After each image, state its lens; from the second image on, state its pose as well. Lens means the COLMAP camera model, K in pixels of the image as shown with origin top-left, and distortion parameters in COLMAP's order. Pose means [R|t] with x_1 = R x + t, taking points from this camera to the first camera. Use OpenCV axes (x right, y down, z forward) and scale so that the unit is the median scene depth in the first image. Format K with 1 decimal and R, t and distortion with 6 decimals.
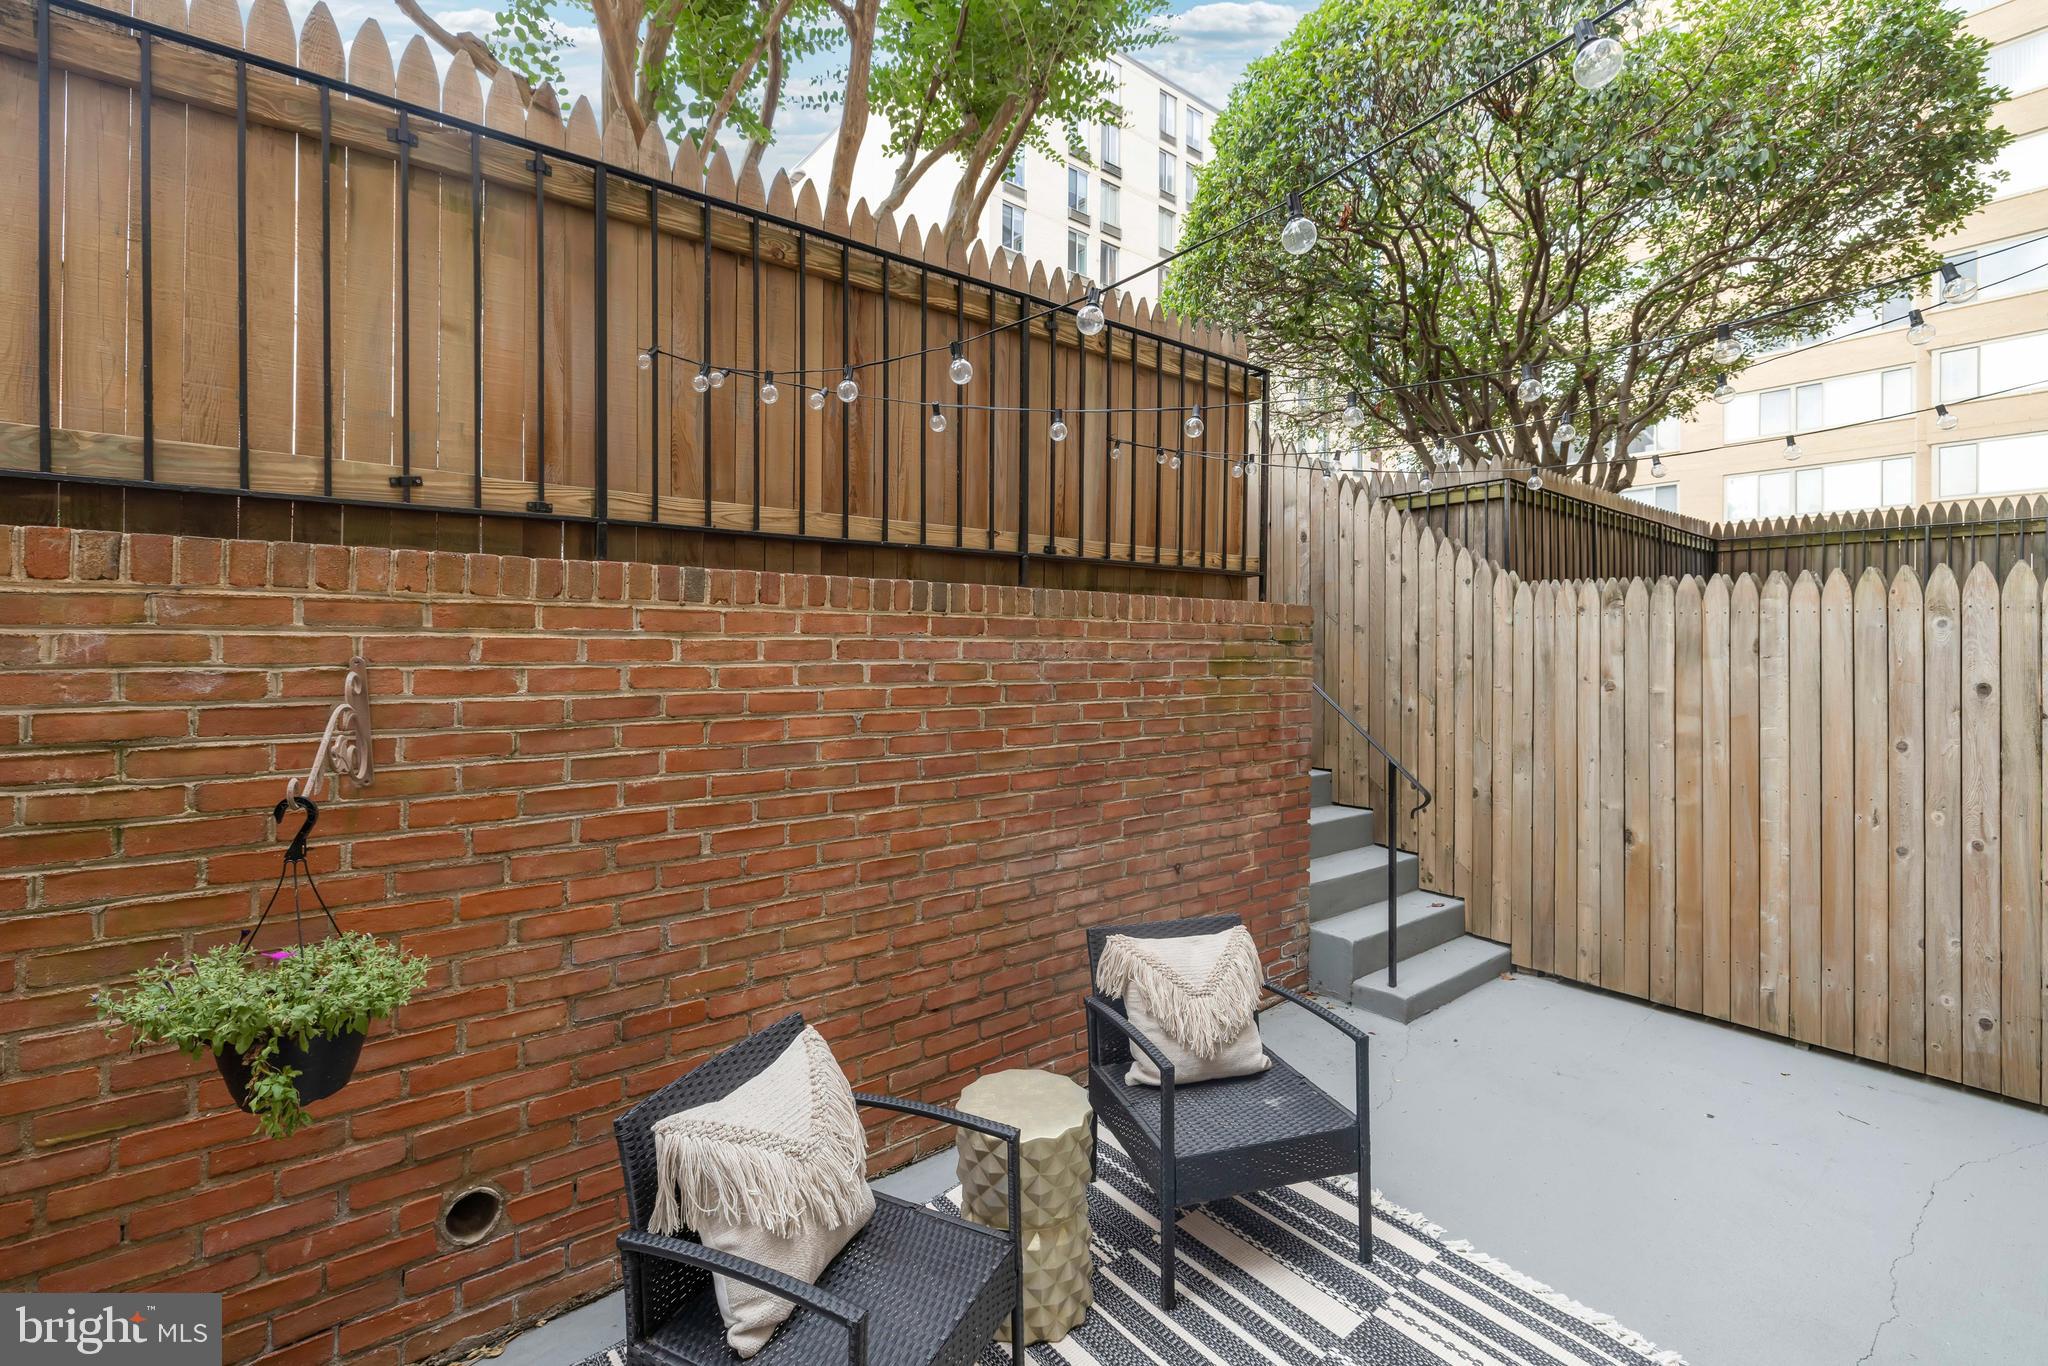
lens RADIAL K [[860.3, 0, 1019.5], [0, 860.3, 664.2], [0, 0, 1]] dist [0.000347, 0.000013]
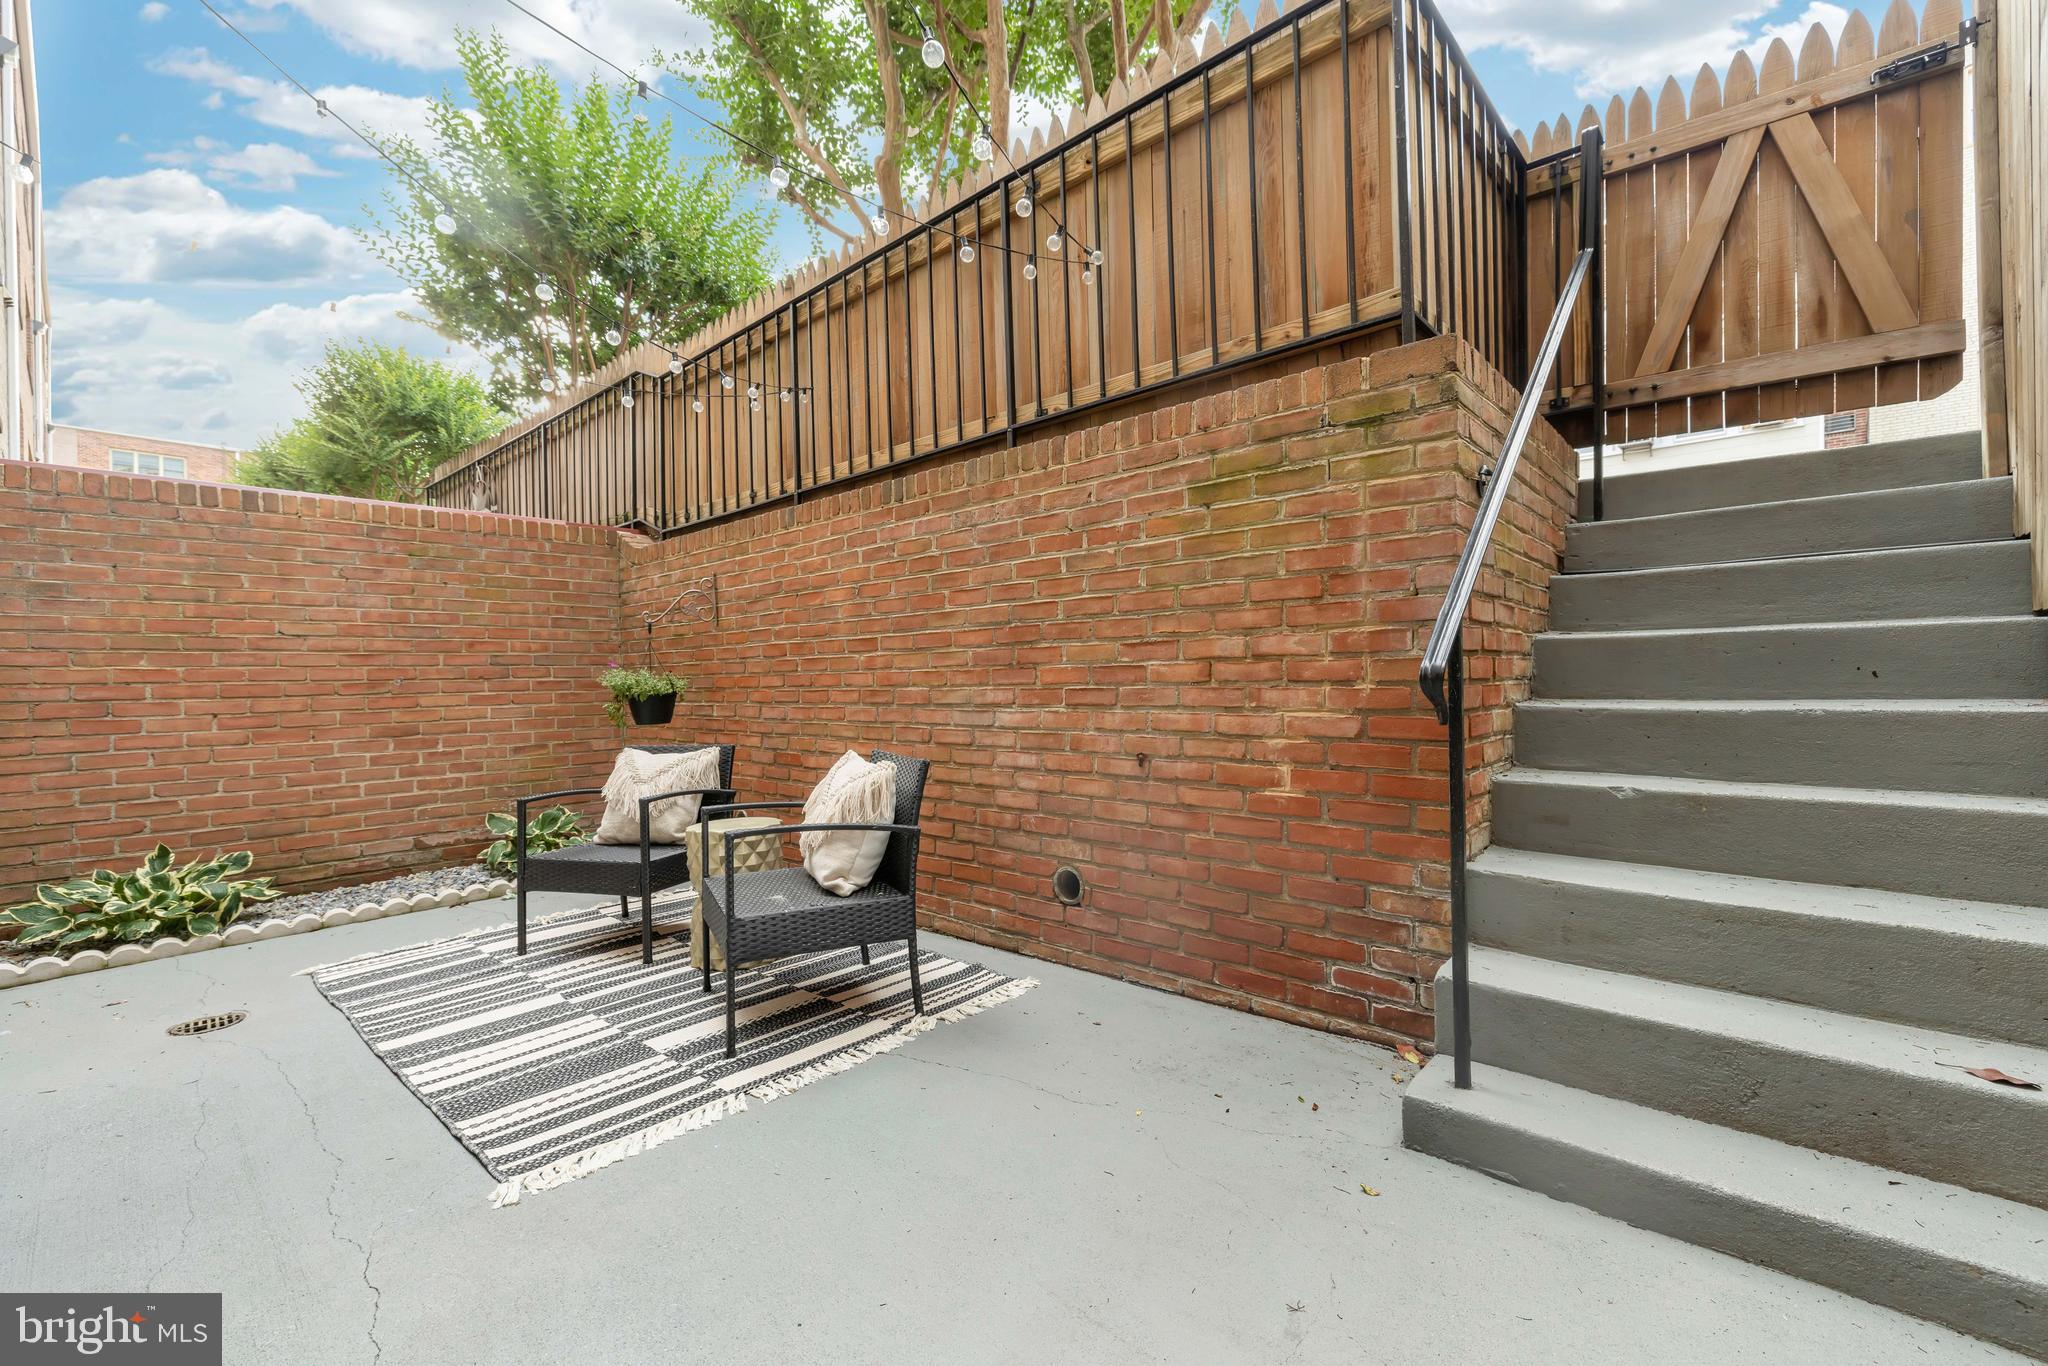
lens RADIAL K [[860.3, 0, 1019.0], [0, 860.3, 683.2], [0, 0, 1]] dist [0.000347, 0.000013]
pose [[0.173562, -0.001746, -0.984821, 1.040114], [0.009864, 0.999951, -0.000034, 0.183277], [0.984774, -0.009708, 0.173570, 0.829587]]
